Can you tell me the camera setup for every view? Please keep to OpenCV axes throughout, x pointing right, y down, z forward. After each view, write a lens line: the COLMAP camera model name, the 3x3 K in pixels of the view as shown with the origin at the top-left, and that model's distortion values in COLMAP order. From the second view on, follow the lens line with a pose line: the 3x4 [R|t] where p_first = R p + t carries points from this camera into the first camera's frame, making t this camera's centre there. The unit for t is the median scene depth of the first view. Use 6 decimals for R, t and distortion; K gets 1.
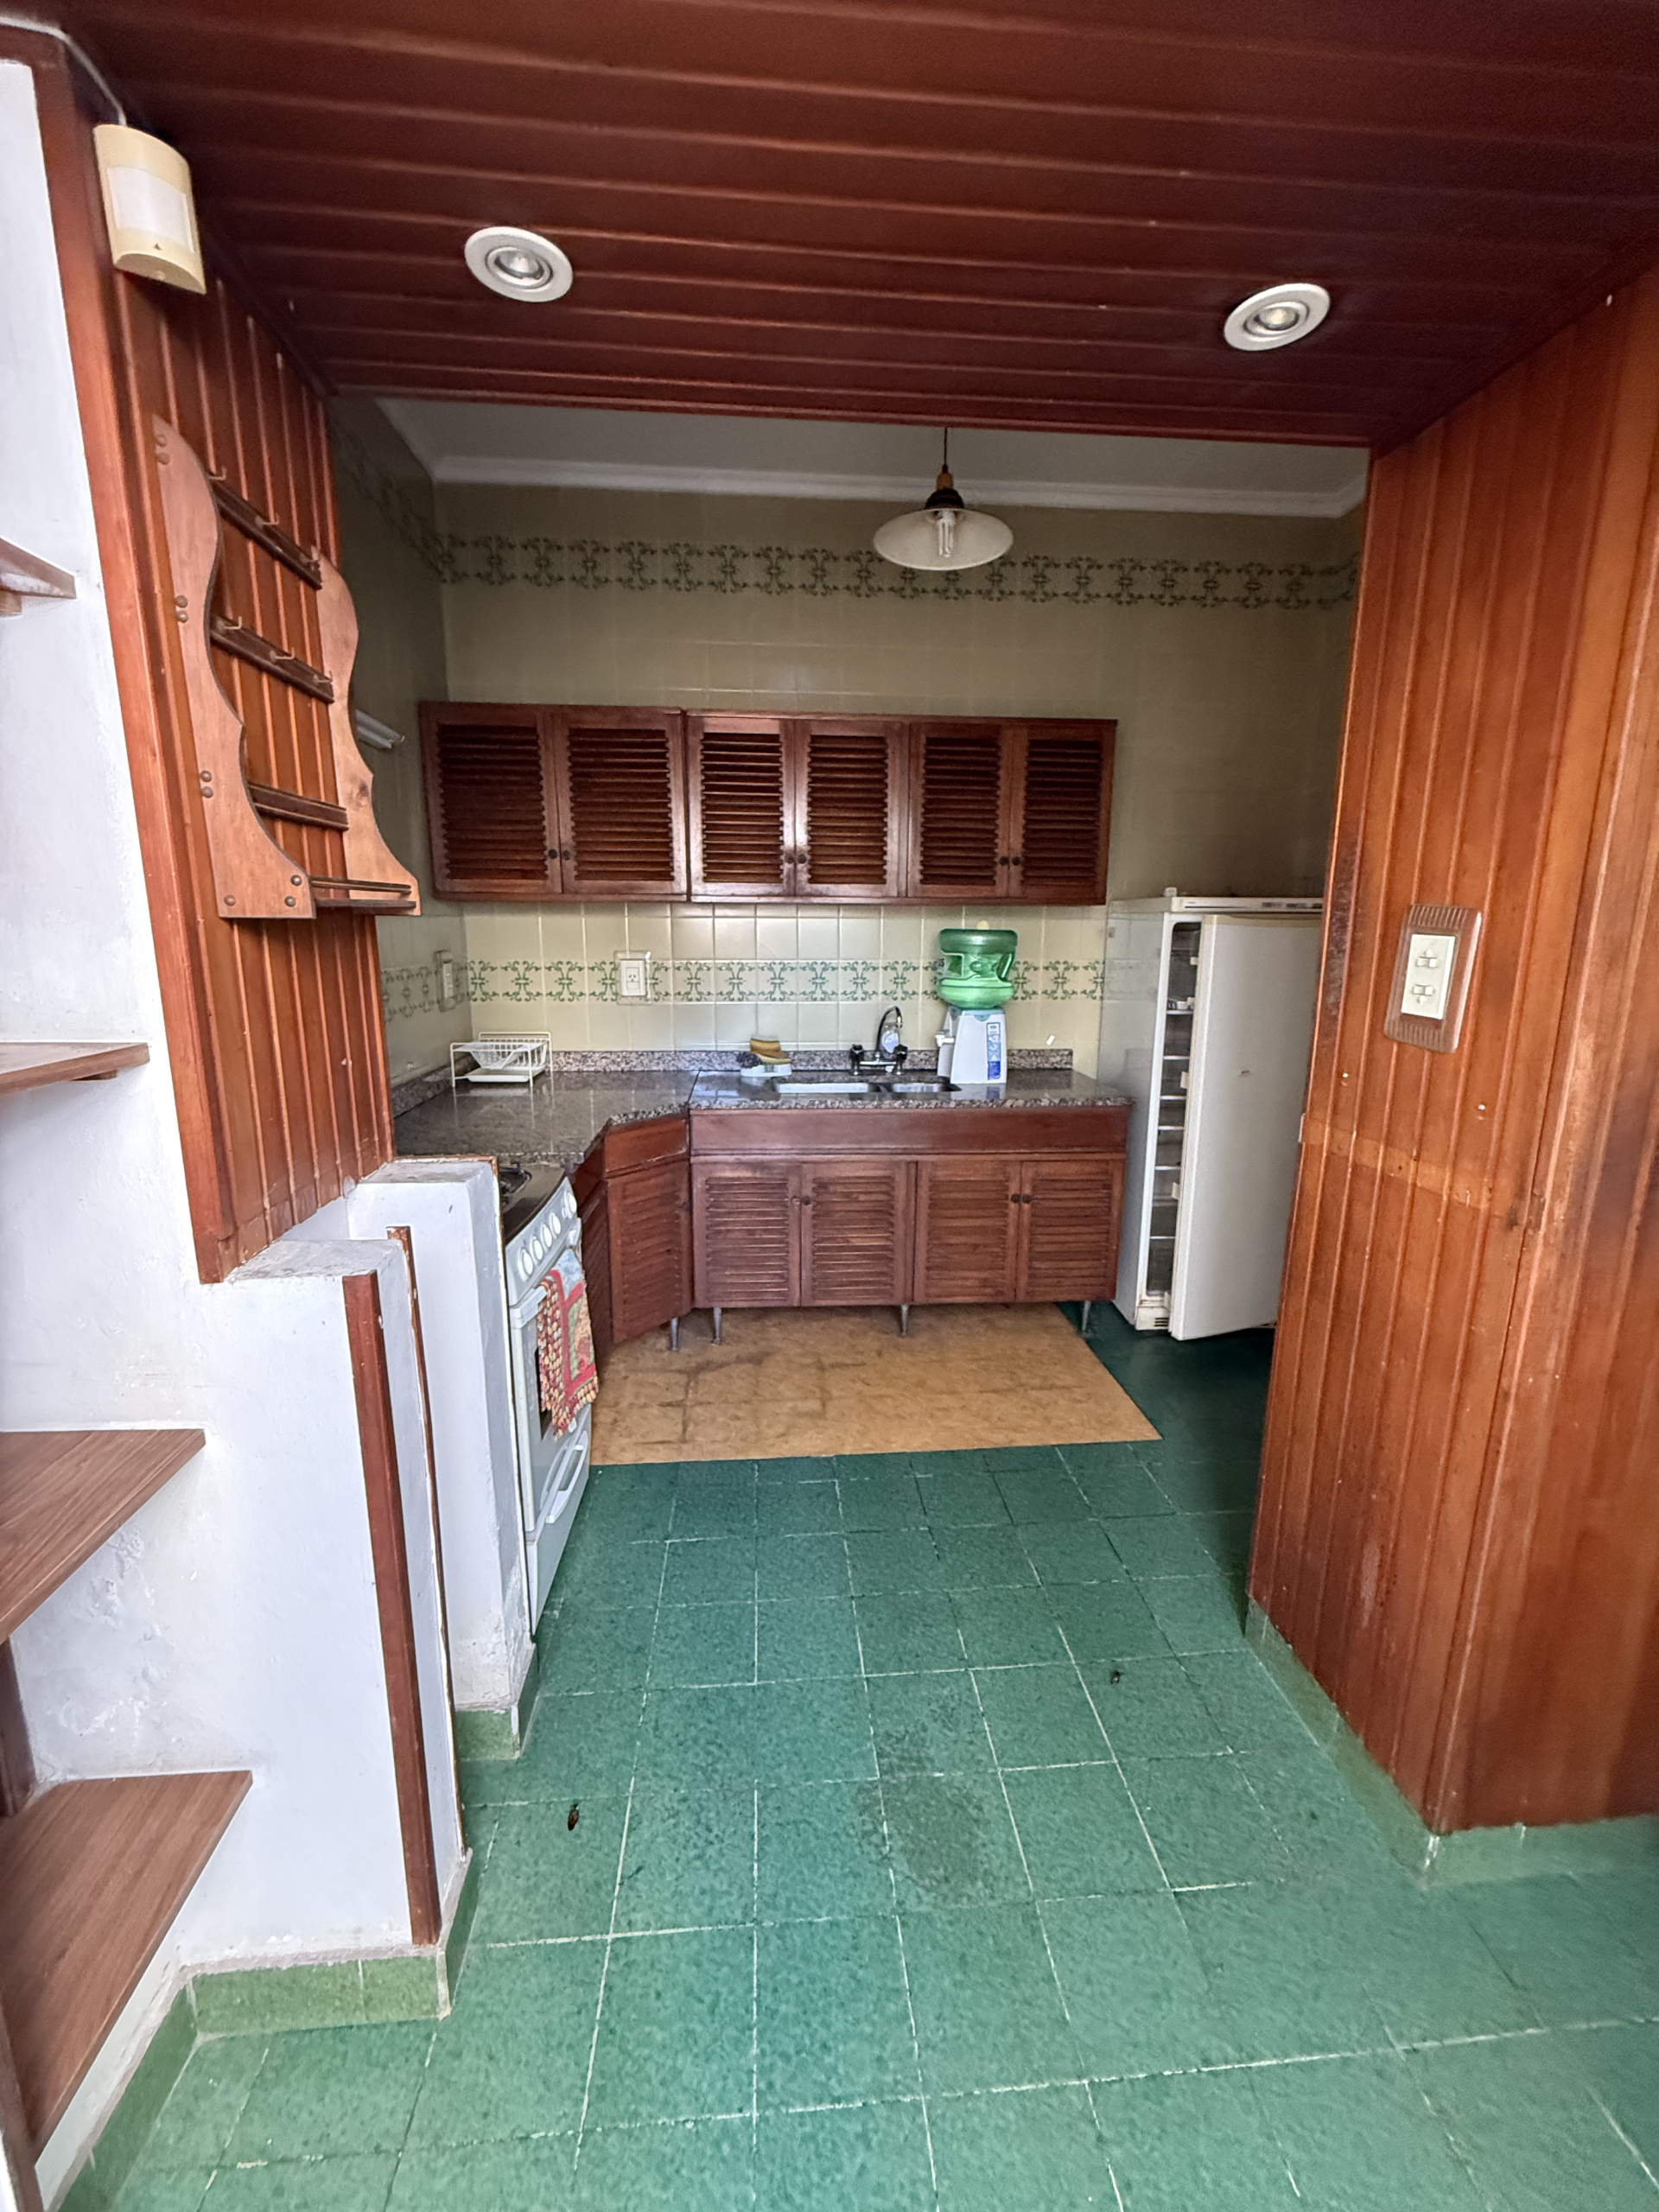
lens RADIAL K [[839.3, 0, 845.5], [0, 839.3, 1097.3], [0, 0, 1]] dist [0.000586, 0.000042]
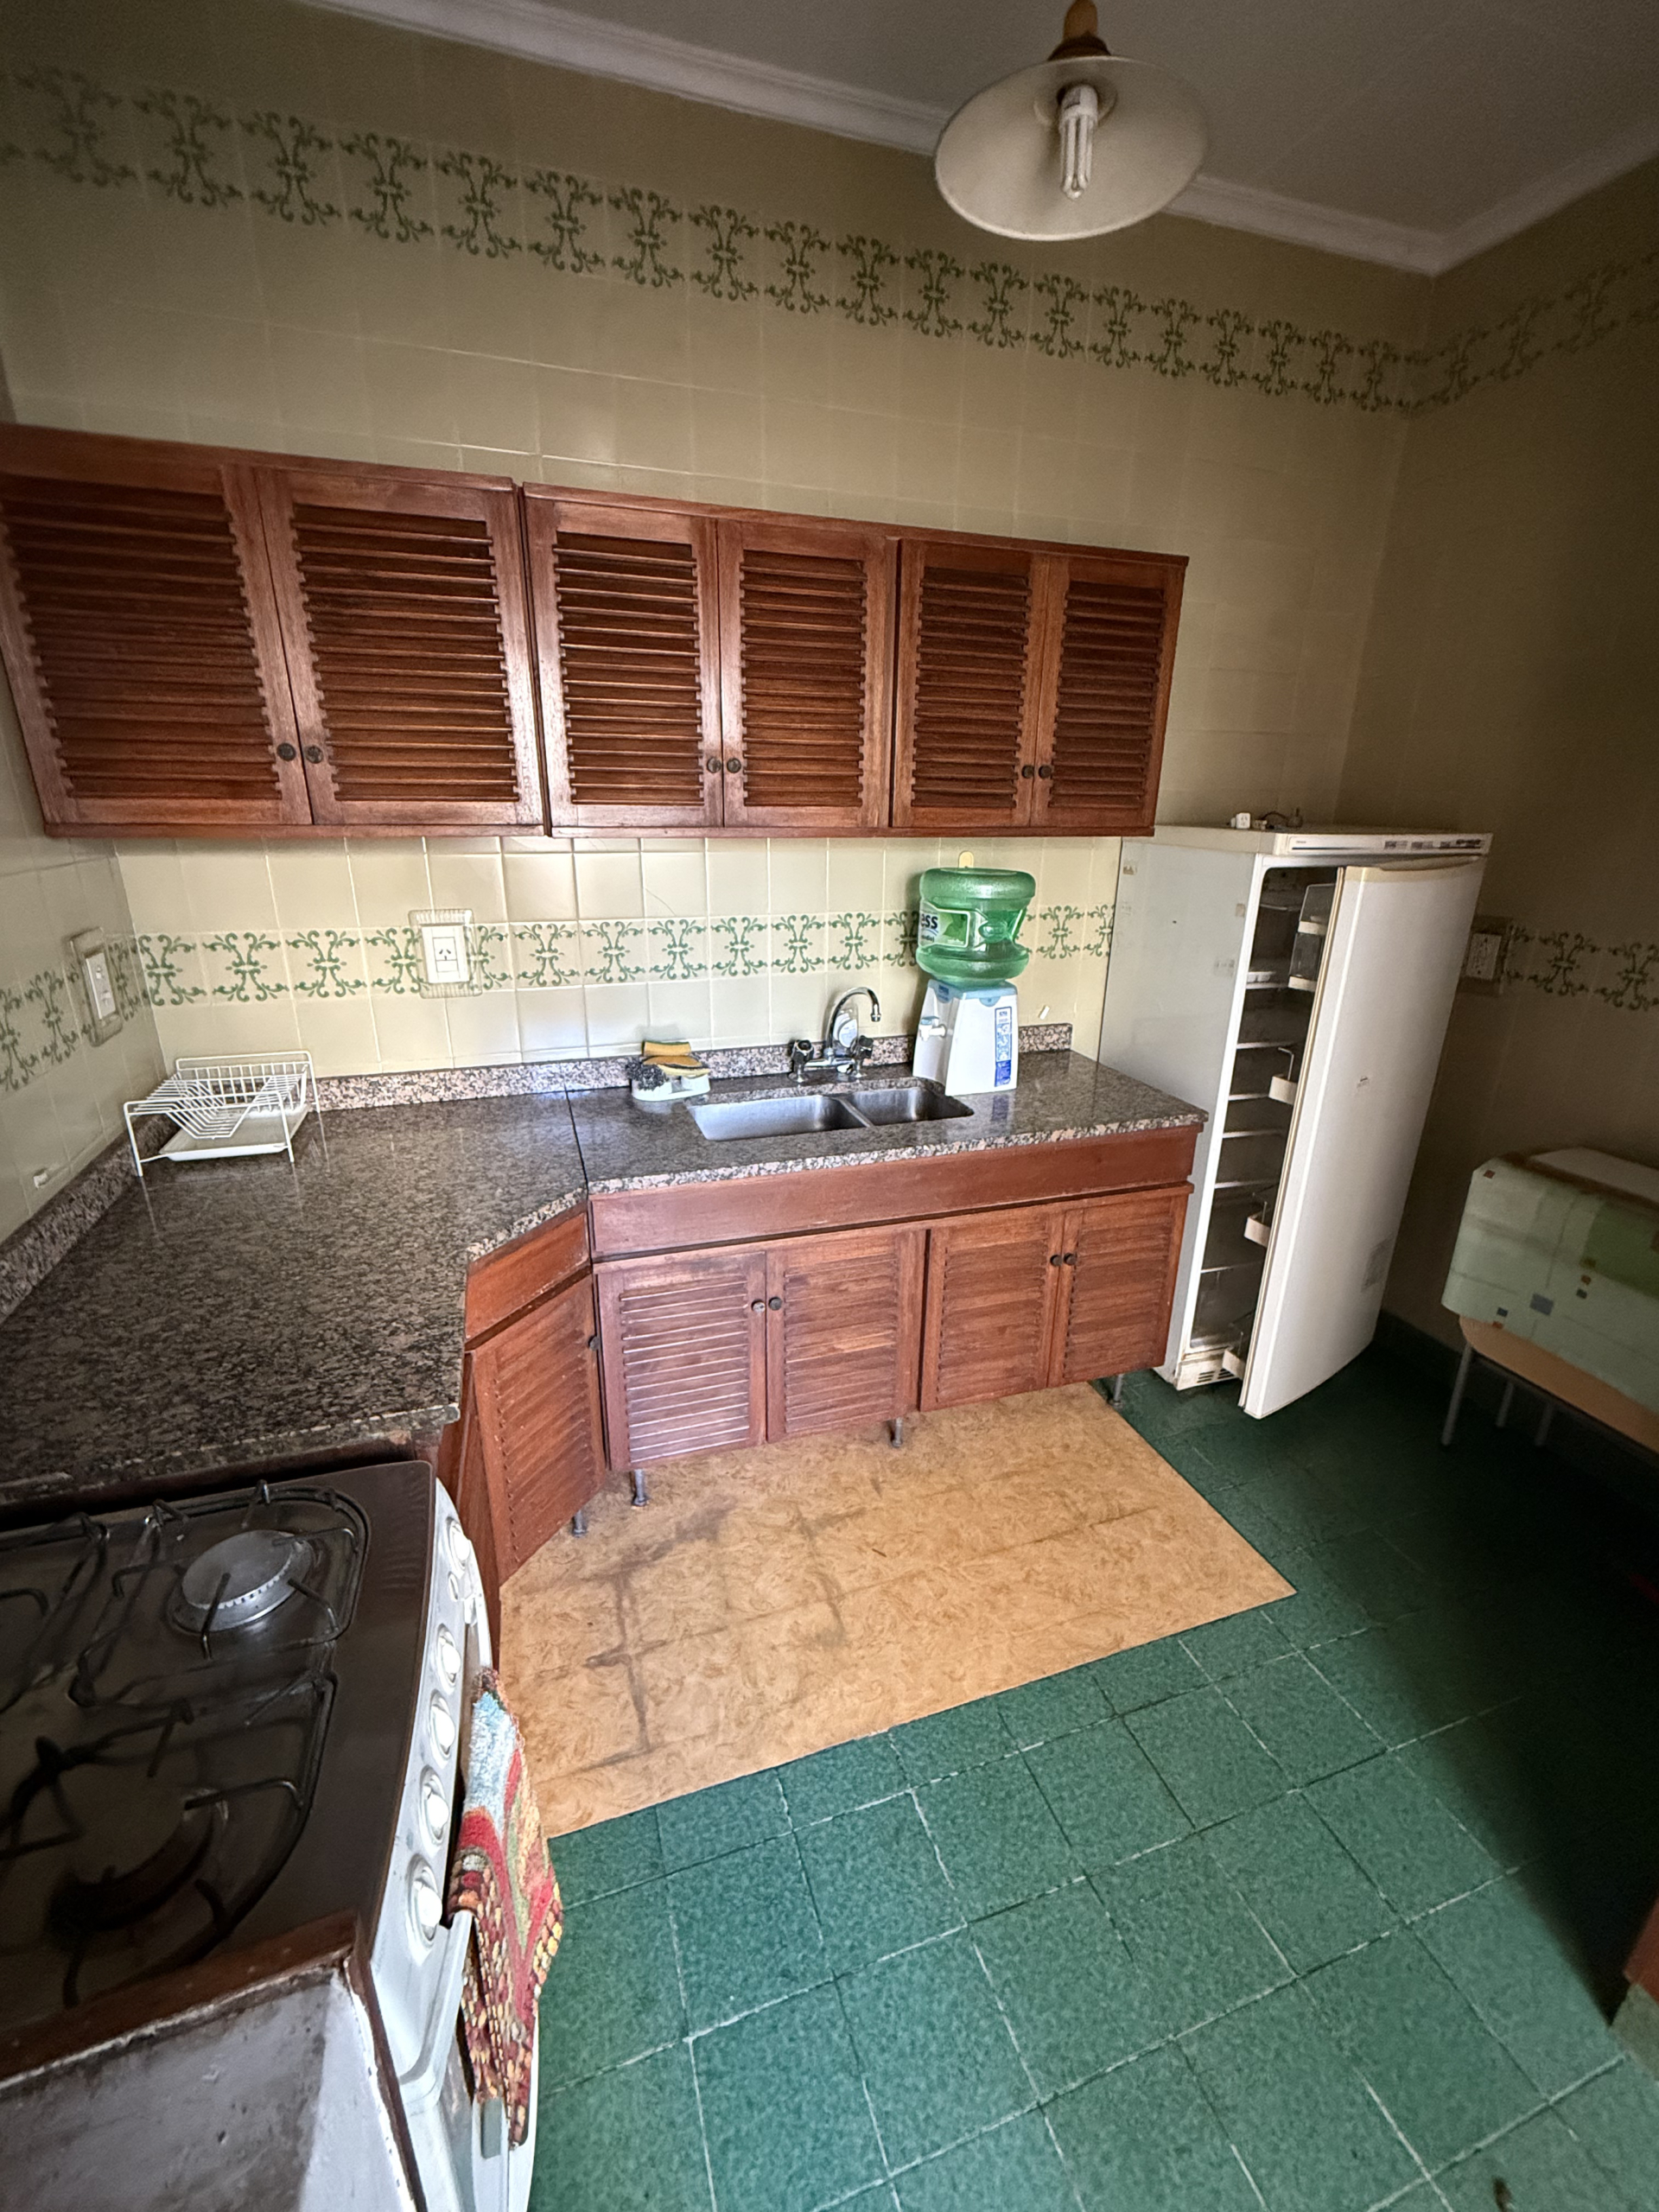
lens RADIAL K [[884.4, 0, 834.8], [0, 884.4, 1102.5], [0, 0, 1]] dist [-0.000303, 0.000048]
pose [[0.972983, -0.068832, 0.220378, -0.139332], [0.038548, 0.989558, 0.138884, -0.125959], [-0.227636, -0.126637, 0.965476, 0.323595]]
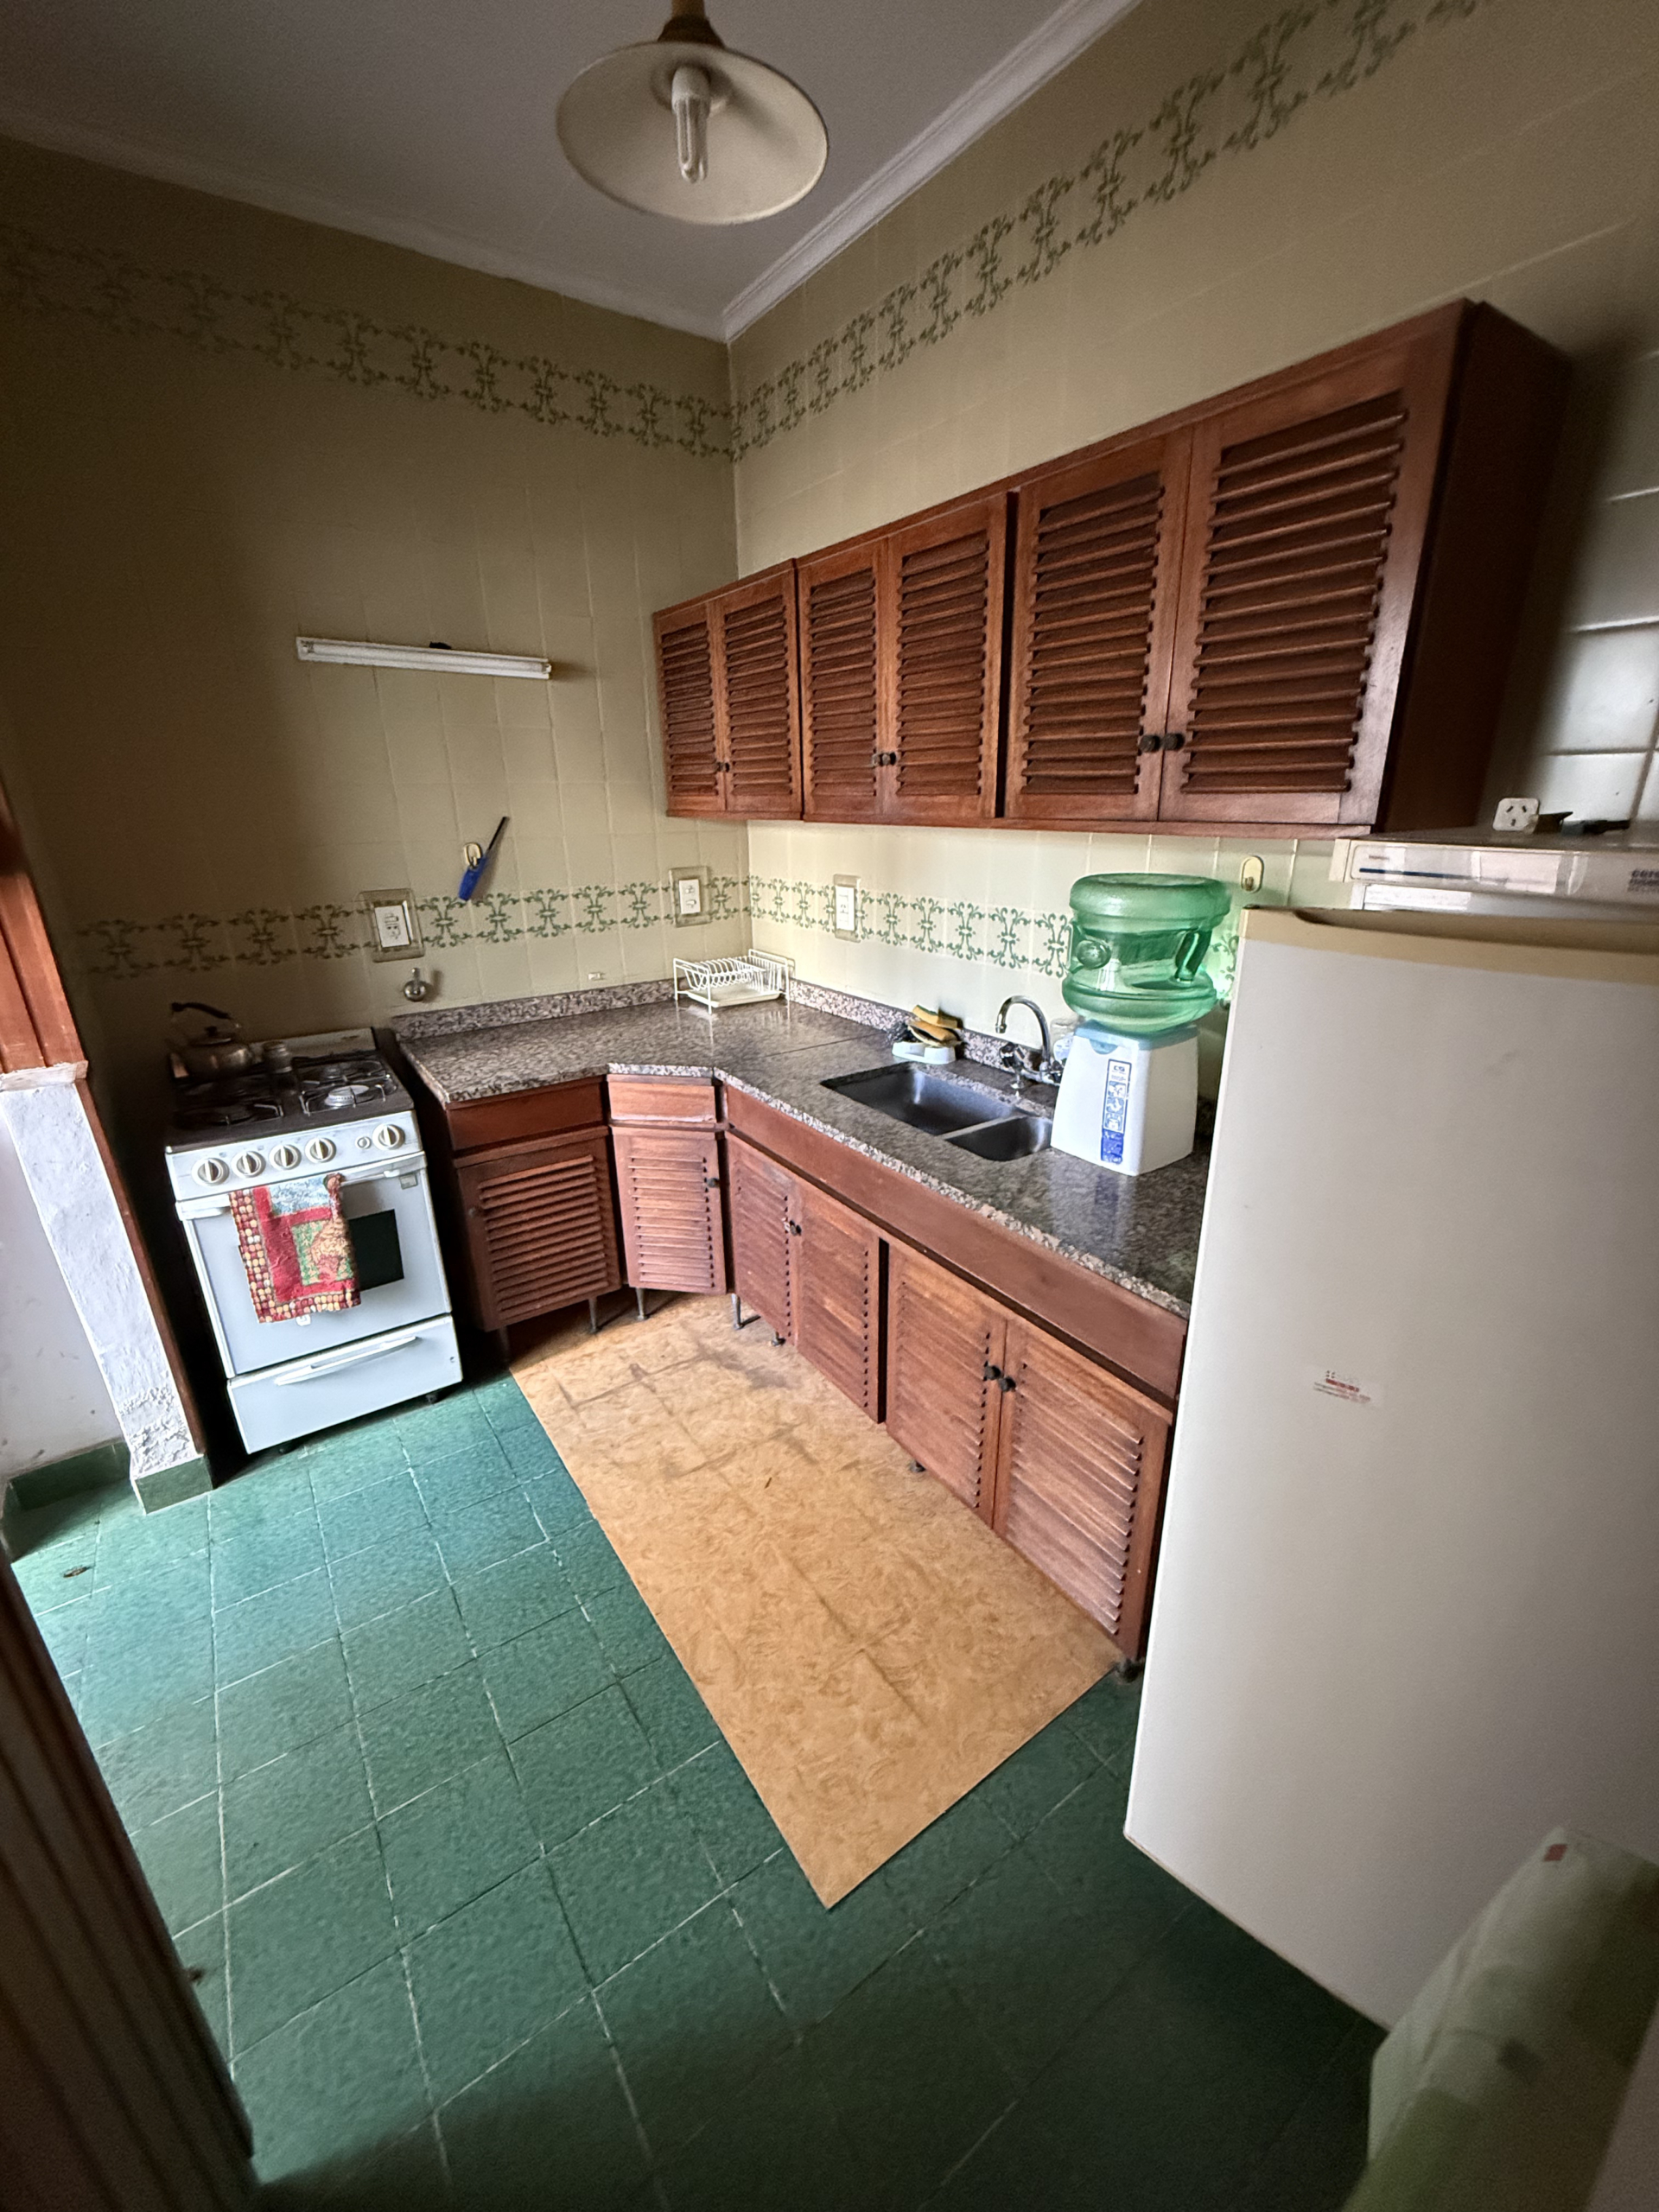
lens RADIAL K [[881.4, 0, 864.9], [0, 881.4, 1106.8], [0, 0, 1]] dist [0.000317, 0.000137]
pose [[0.518702, 0.278066, -0.808473, 0.585393], [-0.157336, 0.960527, 0.229419, -0.173978], [0.840353, 0.008202, 0.541977, 0.598213]]
